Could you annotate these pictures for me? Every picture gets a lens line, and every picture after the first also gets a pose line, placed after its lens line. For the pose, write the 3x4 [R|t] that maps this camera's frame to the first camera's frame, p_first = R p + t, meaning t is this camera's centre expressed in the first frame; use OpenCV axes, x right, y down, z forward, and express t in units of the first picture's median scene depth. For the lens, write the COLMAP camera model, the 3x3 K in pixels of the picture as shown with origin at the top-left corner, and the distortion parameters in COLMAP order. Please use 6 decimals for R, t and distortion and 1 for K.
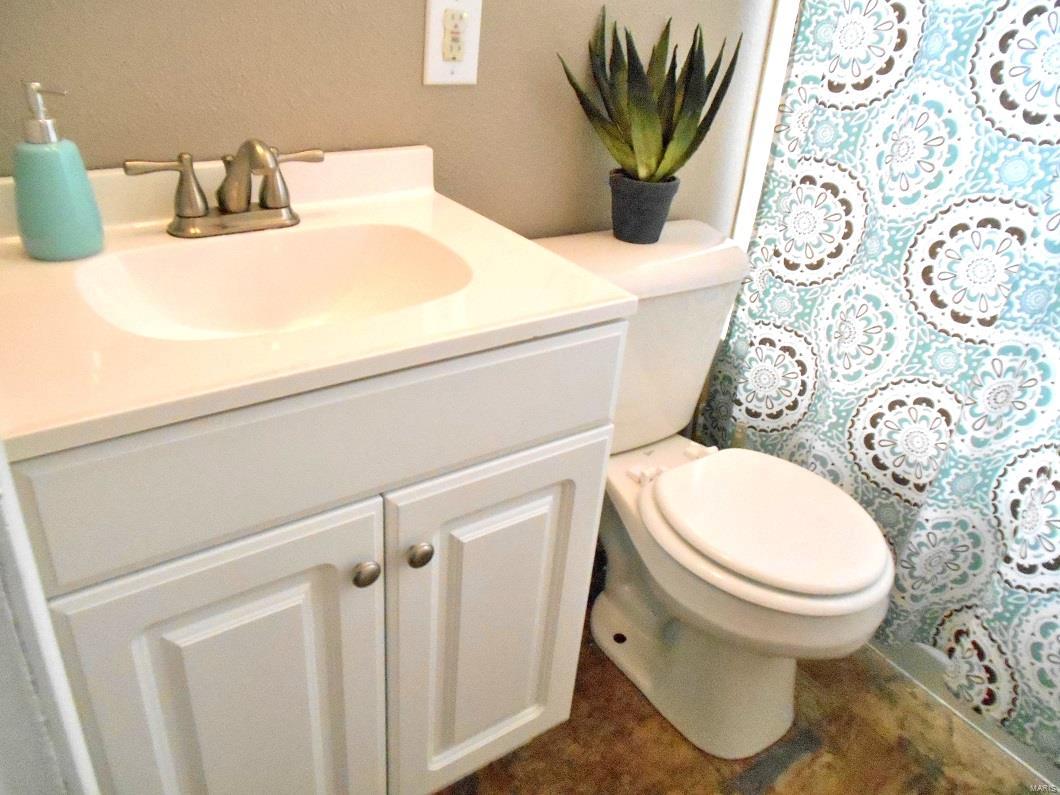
lens RADIAL K [[847.4, 0, 507.9], [0, 847.4, 401.3], [0, 0, 1]] dist [-0.008719, -0.006071]
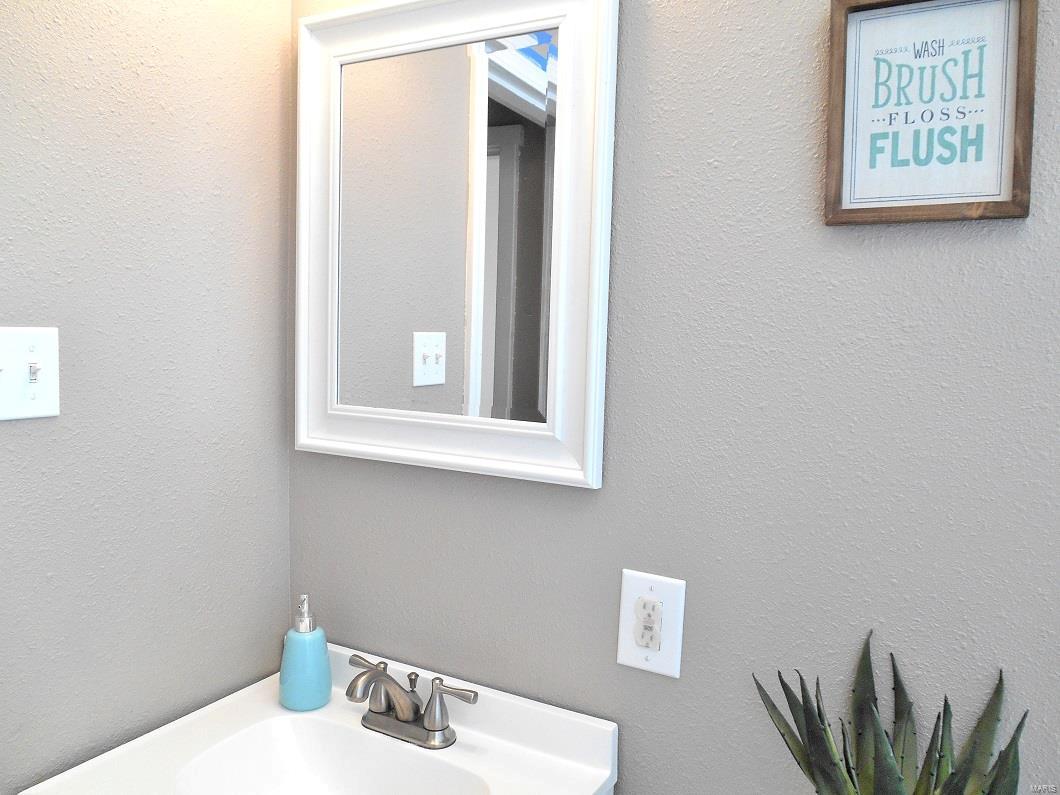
lens RADIAL K [[874.0, 0, 535.3], [0, 874.0, 393.4], [0, 0, 1]] dist [-0.026247, 0.014198]
pose [[0.392551, 0.007349, -0.919701, 0.628349], [-0.432001, 0.884269, -0.177323, -0.348171], [0.811959, 0.466920, 0.350296, 0.351136]]
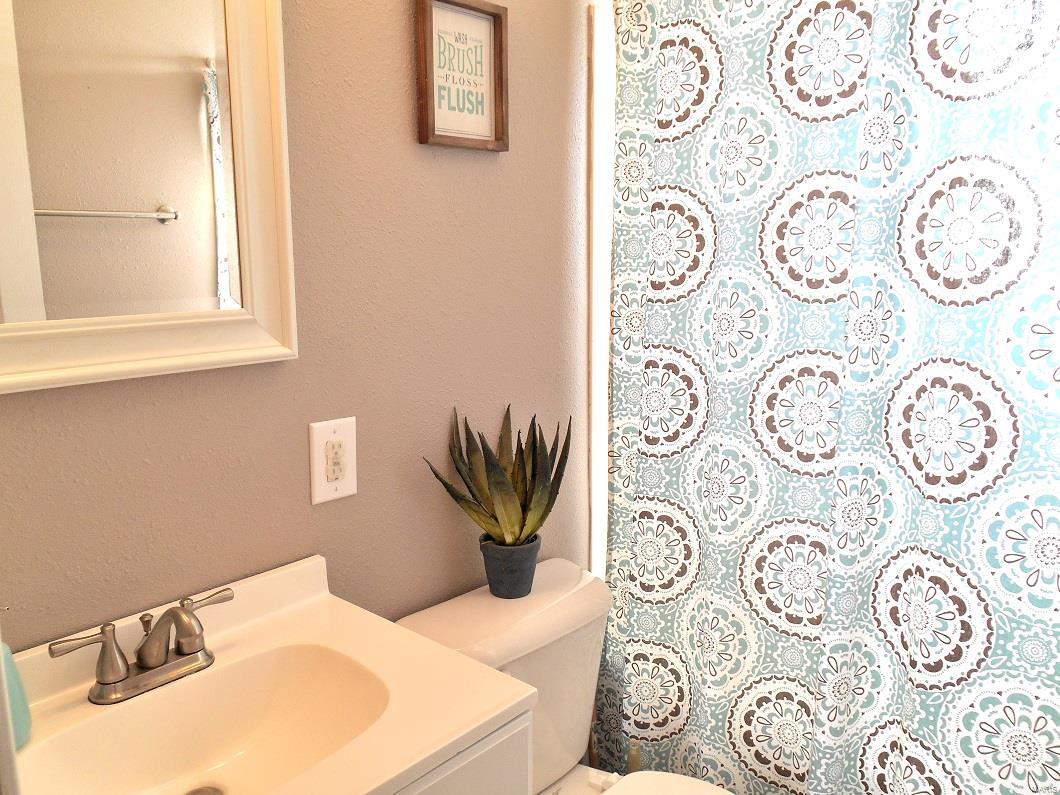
lens RADIAL K [[874.0, 0, 535.3], [0, 874.0, 393.4], [0, 0, 1]] dist [-0.026247, 0.014198]
pose [[0.968131, -0.113416, 0.223291, -0.043558], [0.176861, 0.940873, -0.288925, -0.101296], [-0.177319, 0.319209, 0.930948, -0.151123]]
